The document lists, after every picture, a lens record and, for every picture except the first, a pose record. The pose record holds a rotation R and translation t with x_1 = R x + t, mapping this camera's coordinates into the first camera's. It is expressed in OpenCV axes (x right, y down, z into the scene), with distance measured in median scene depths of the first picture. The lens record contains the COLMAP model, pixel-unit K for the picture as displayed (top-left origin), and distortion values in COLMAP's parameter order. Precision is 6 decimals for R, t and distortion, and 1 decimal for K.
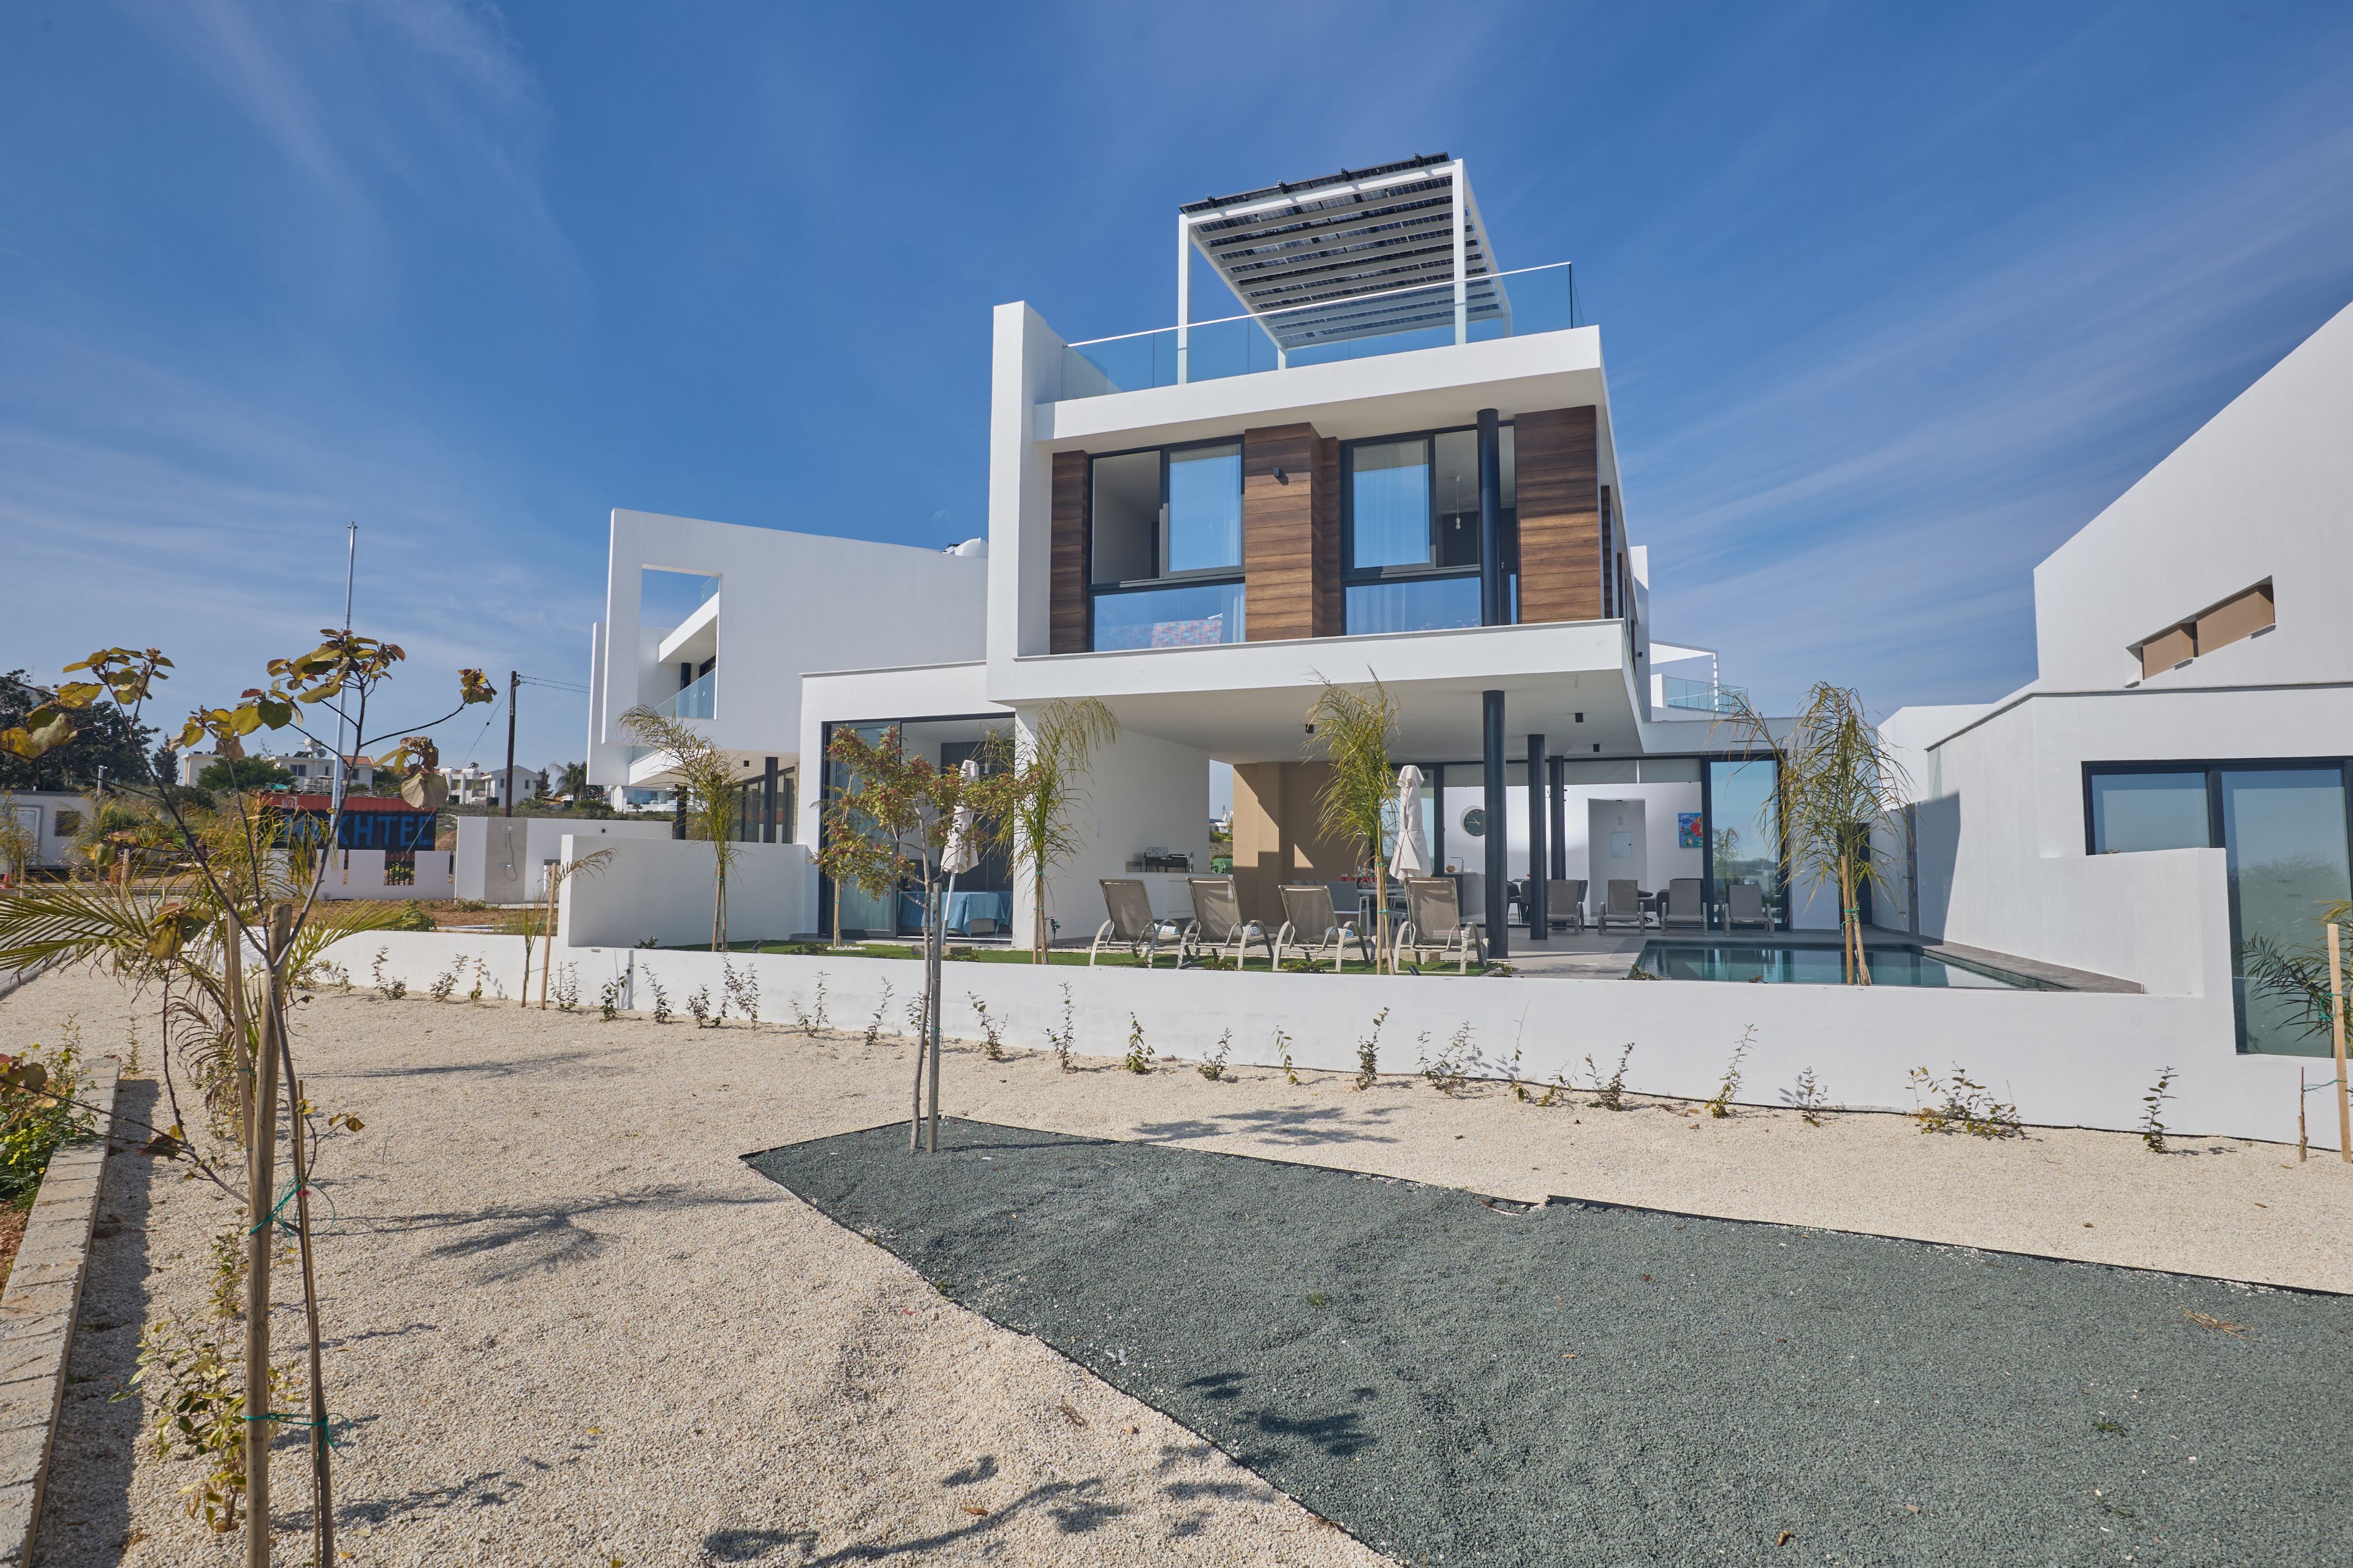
lens RADIAL K [[1293.5, 0, 1183.7], [0, 1293.5, 786.0], [0, 0, 1]] dist [-0.000713, 0.000035]
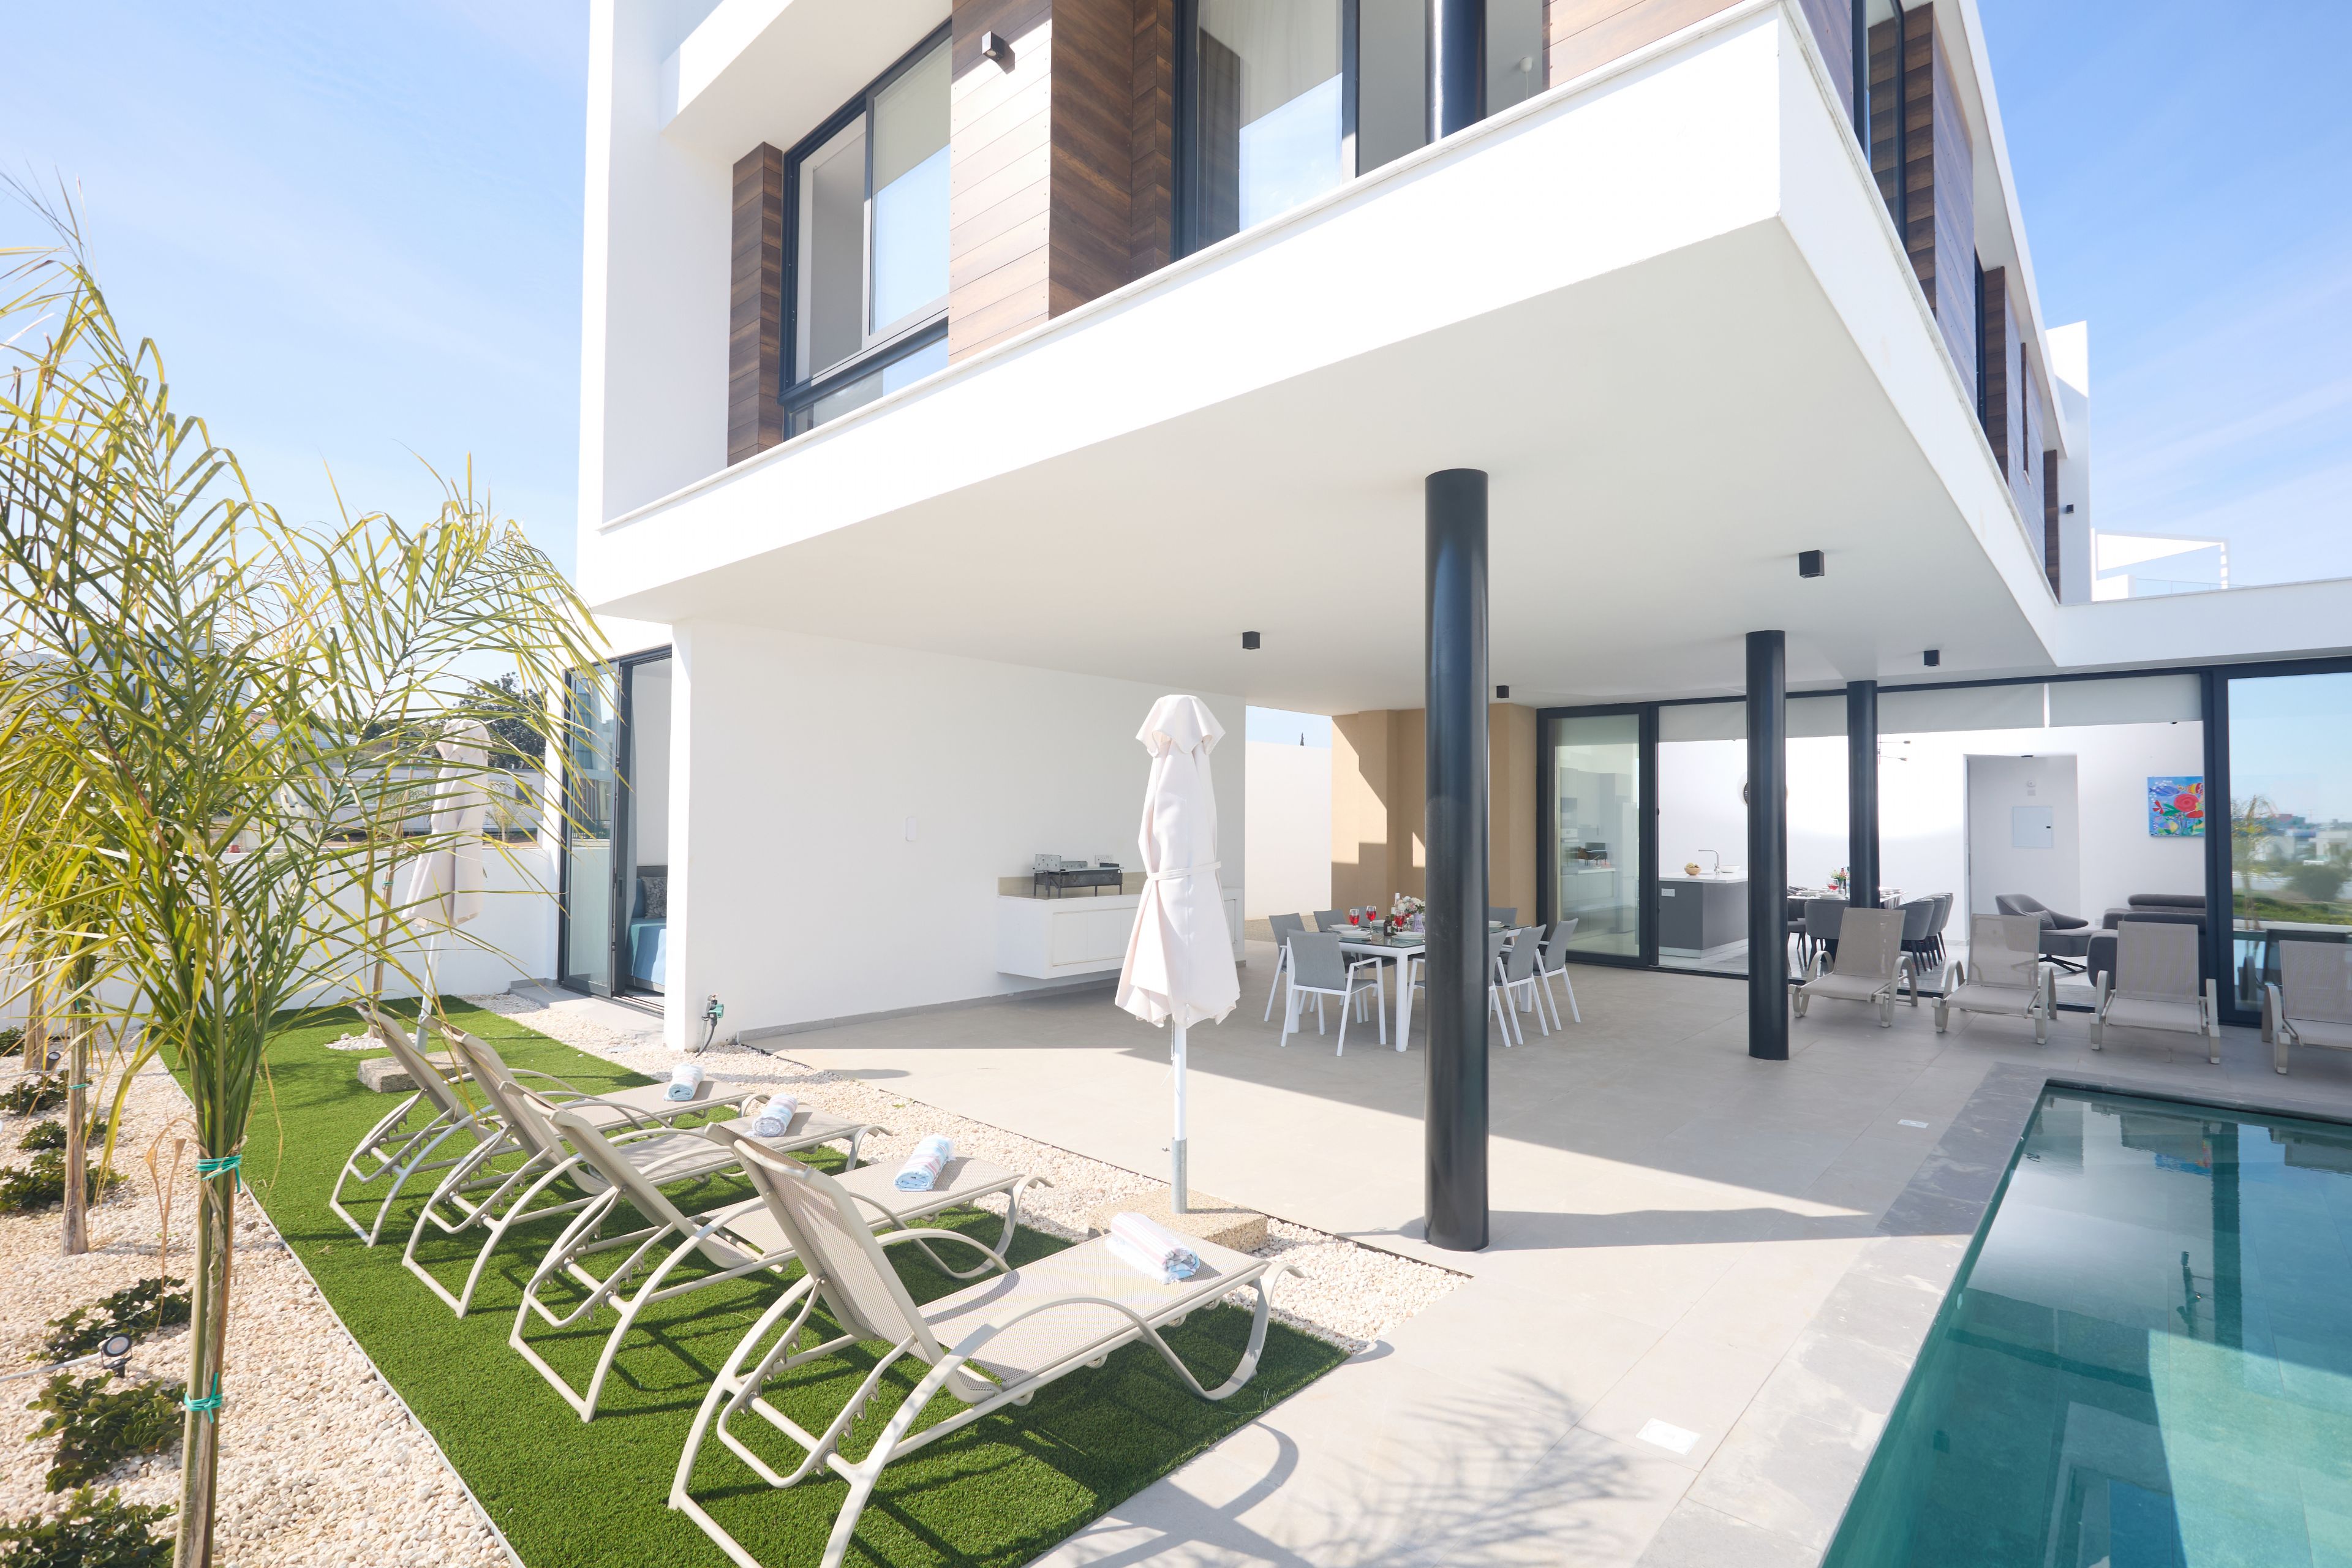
lens RADIAL K [[1095.8, 0, 1156.6], [0, 1095.8, 778.2], [0, 0, 1]] dist [0.000961, -0.000340]
pose [[0.931112, -0.006750, -0.364672, 0.163294], [0.018956, 0.999373, 0.029903, -0.001303], [0.364241, -0.034756, 0.930656, 0.420543]]
